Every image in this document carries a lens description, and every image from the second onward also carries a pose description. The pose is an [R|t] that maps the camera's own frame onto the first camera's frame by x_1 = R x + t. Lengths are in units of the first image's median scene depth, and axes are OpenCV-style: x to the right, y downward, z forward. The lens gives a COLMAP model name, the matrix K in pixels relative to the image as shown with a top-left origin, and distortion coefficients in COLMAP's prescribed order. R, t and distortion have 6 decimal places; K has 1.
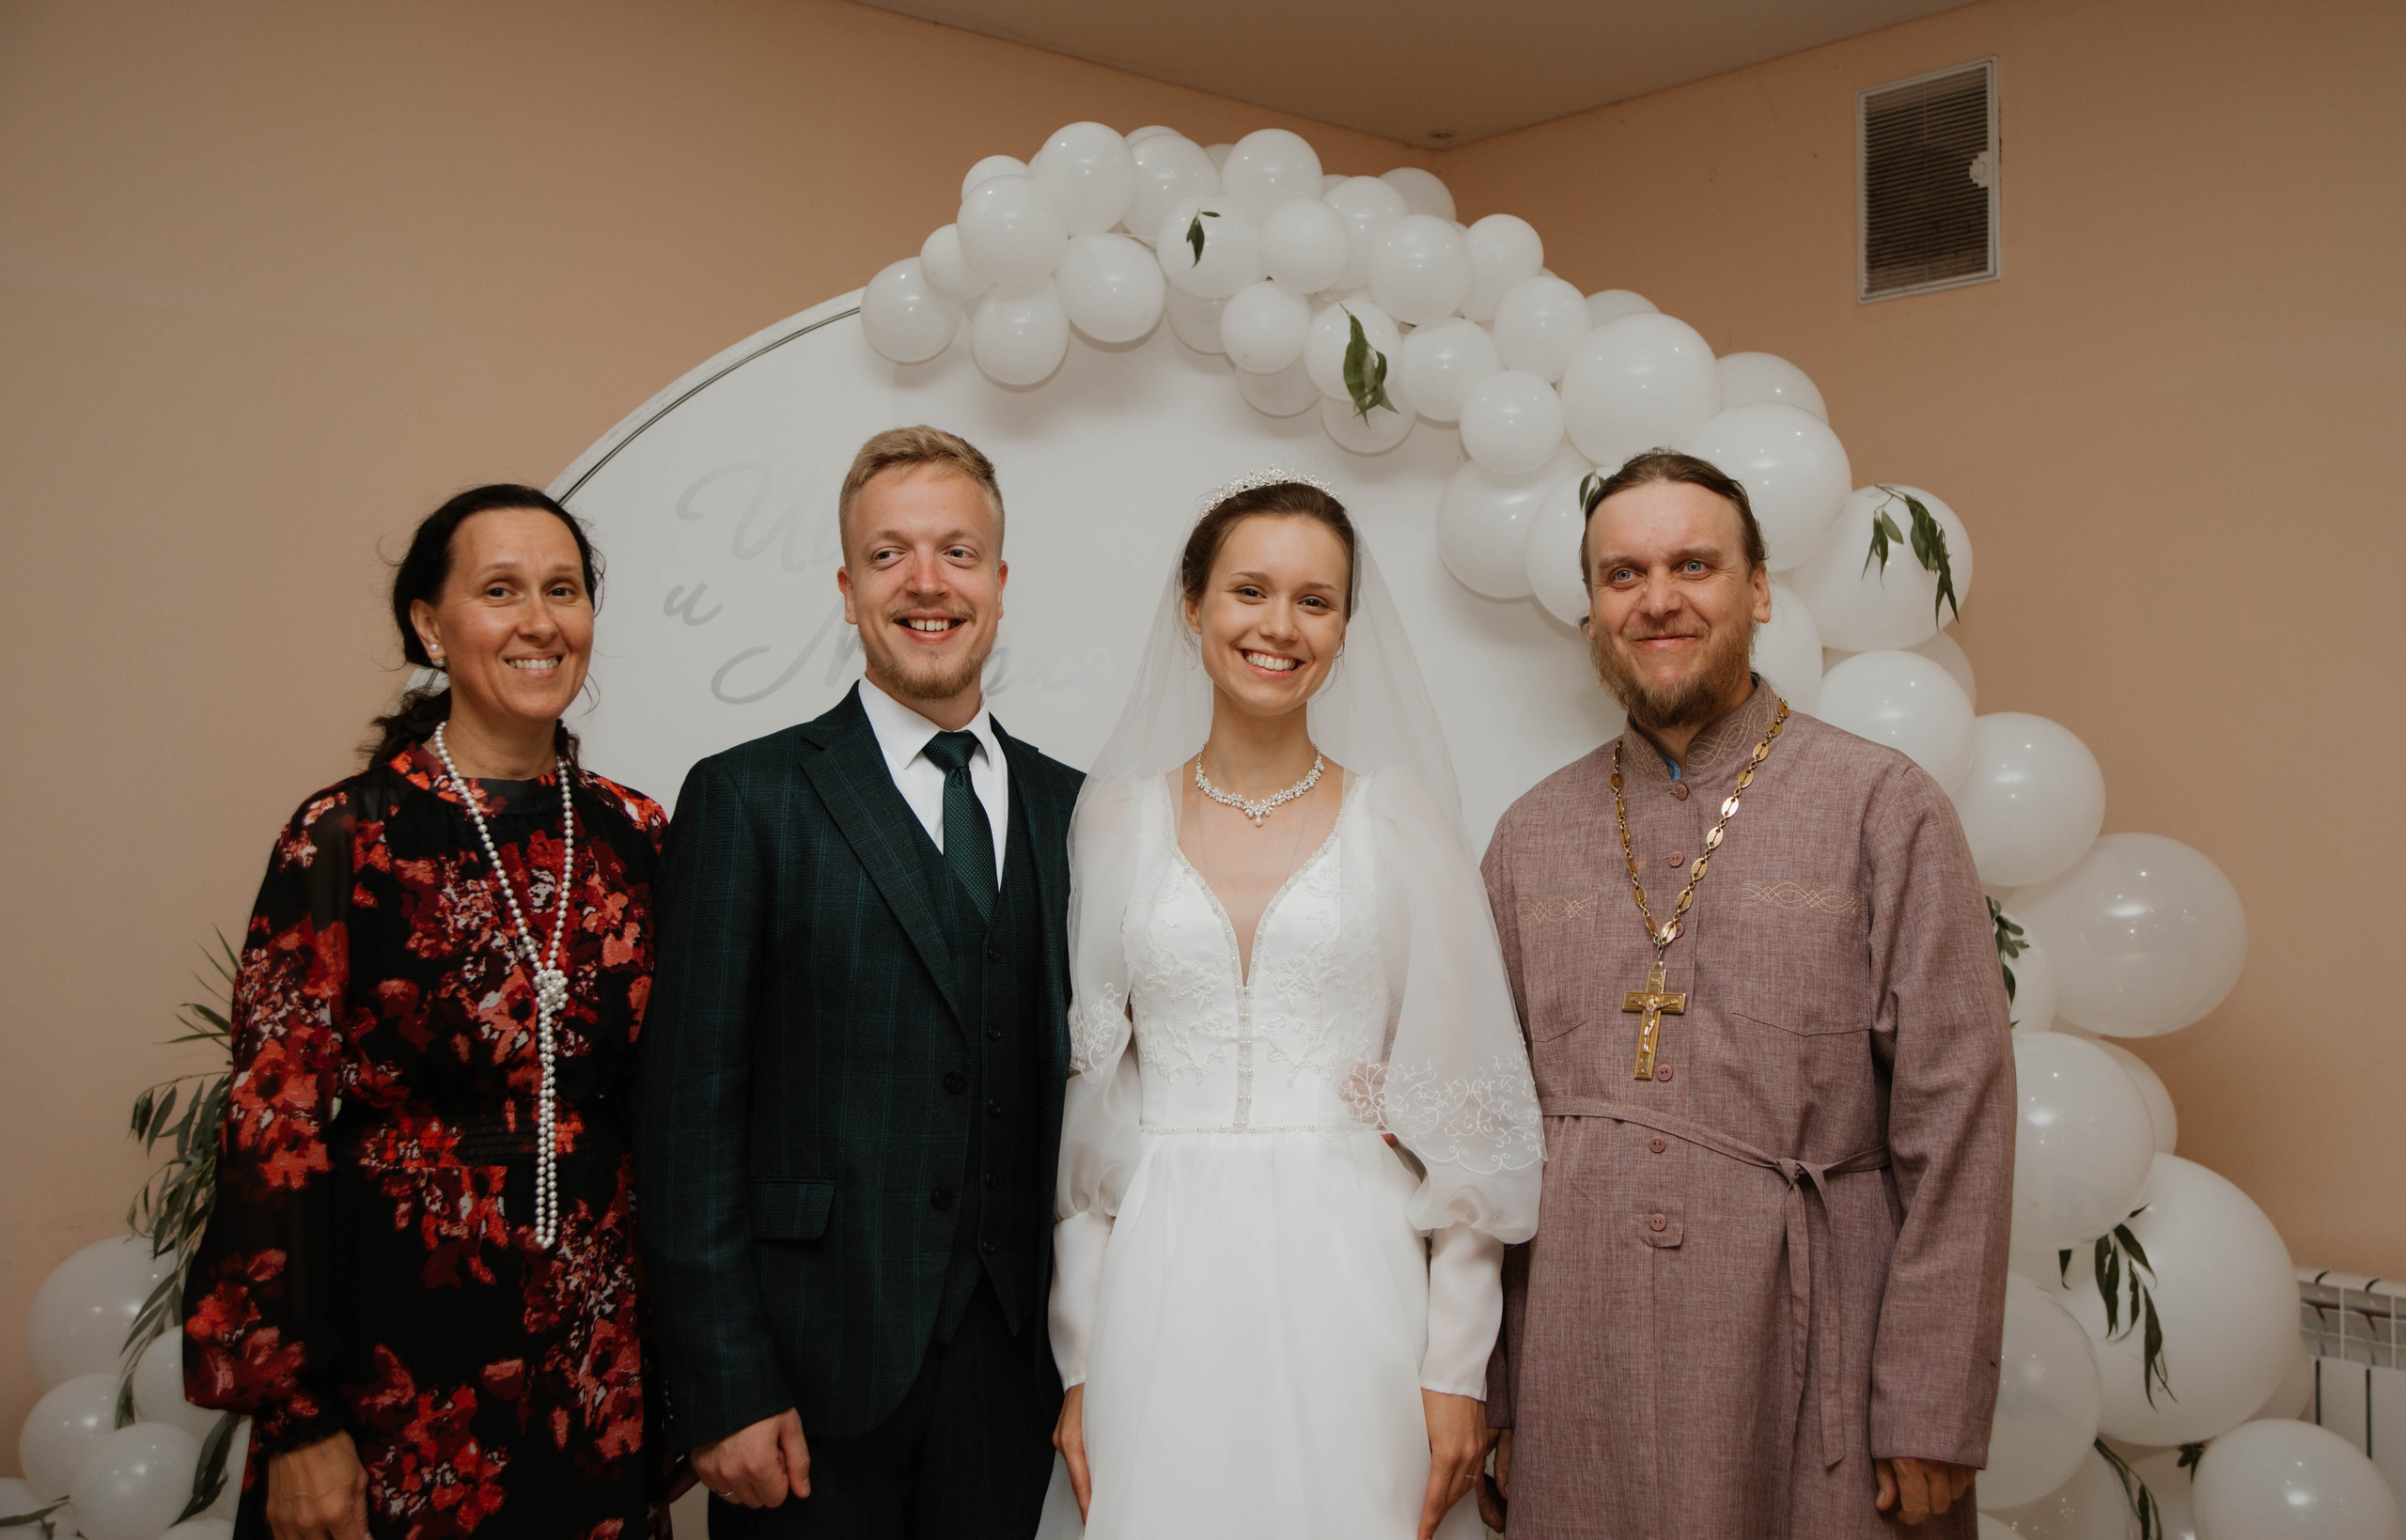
lens RADIAL K [[2467.3, 0, 1346.9], [0, 2467.3, 680.3], [0, 0, 1]] dist [-0.014530, 0.000000]
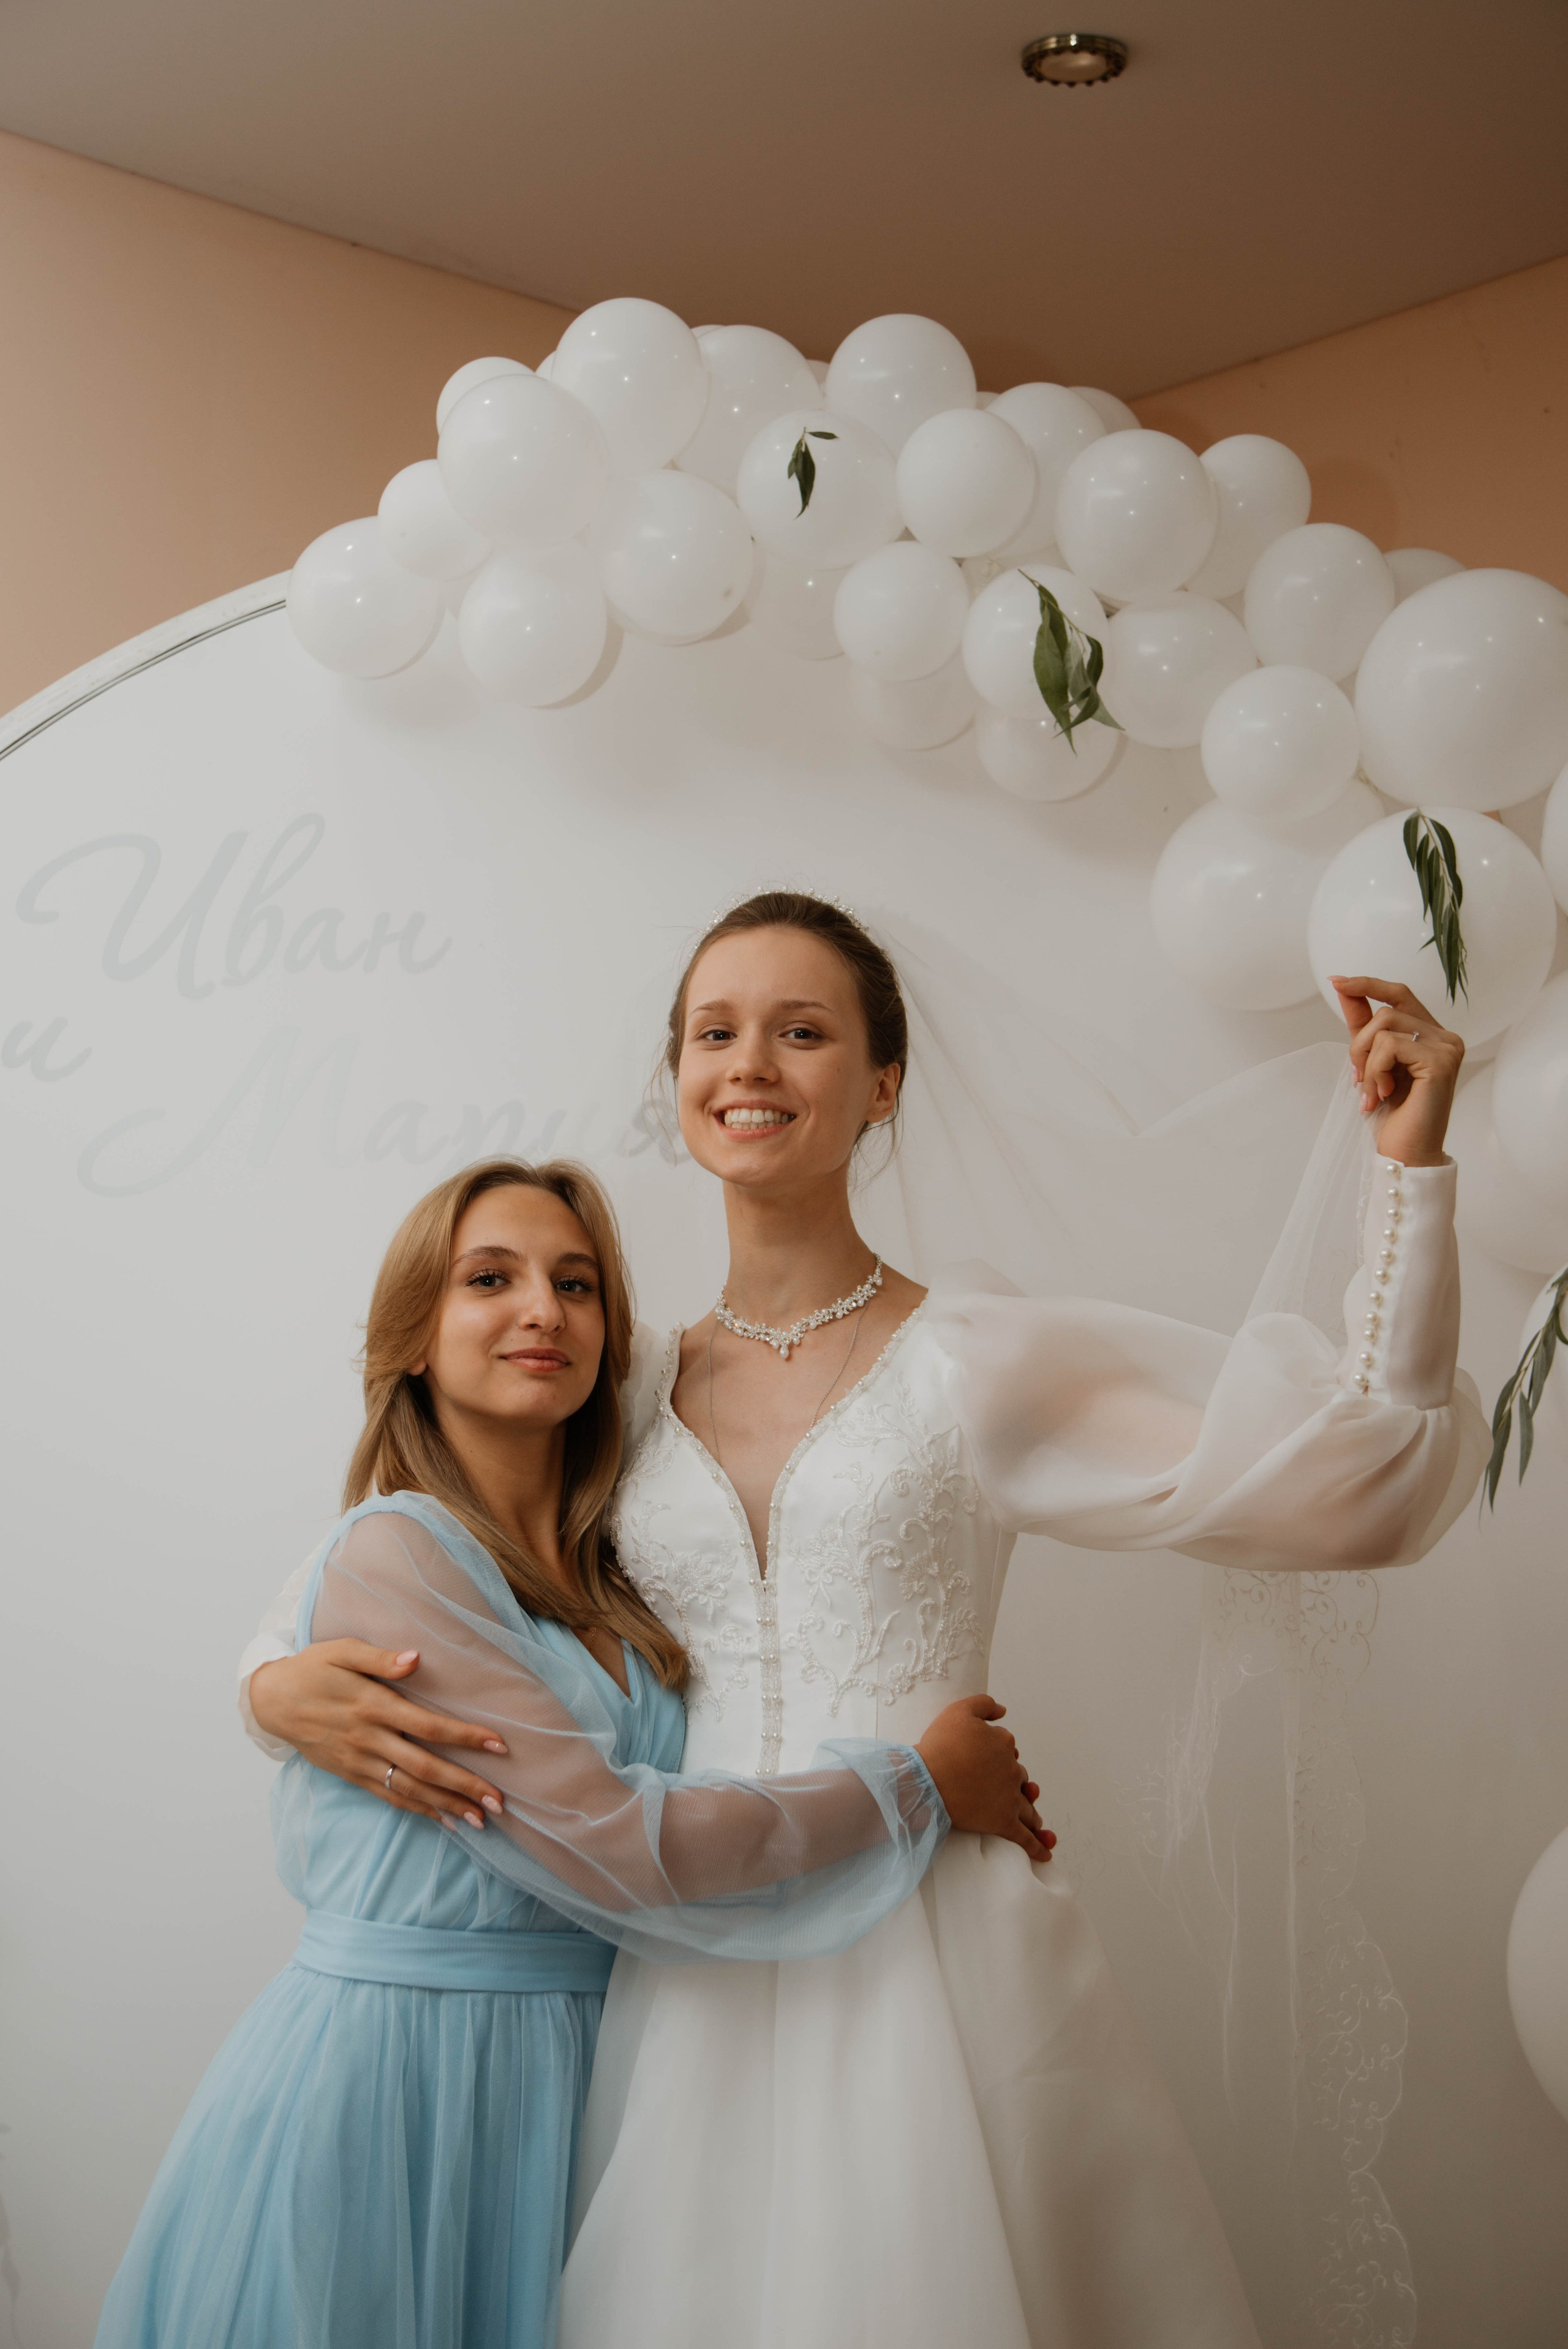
lens RADIAL K [[2650.9, 0, 828.4], [0, 2650.9, 1174.0], [0, 0, 1]] dist [0.086651, 0.000000]
pose [[0.998921, -0.027587, 0.037357, -0.084657], [0.026964, 0.999490, 0.017098, -0.003493], [-0.037809, -0.016072, 0.999156, 0.278225]]
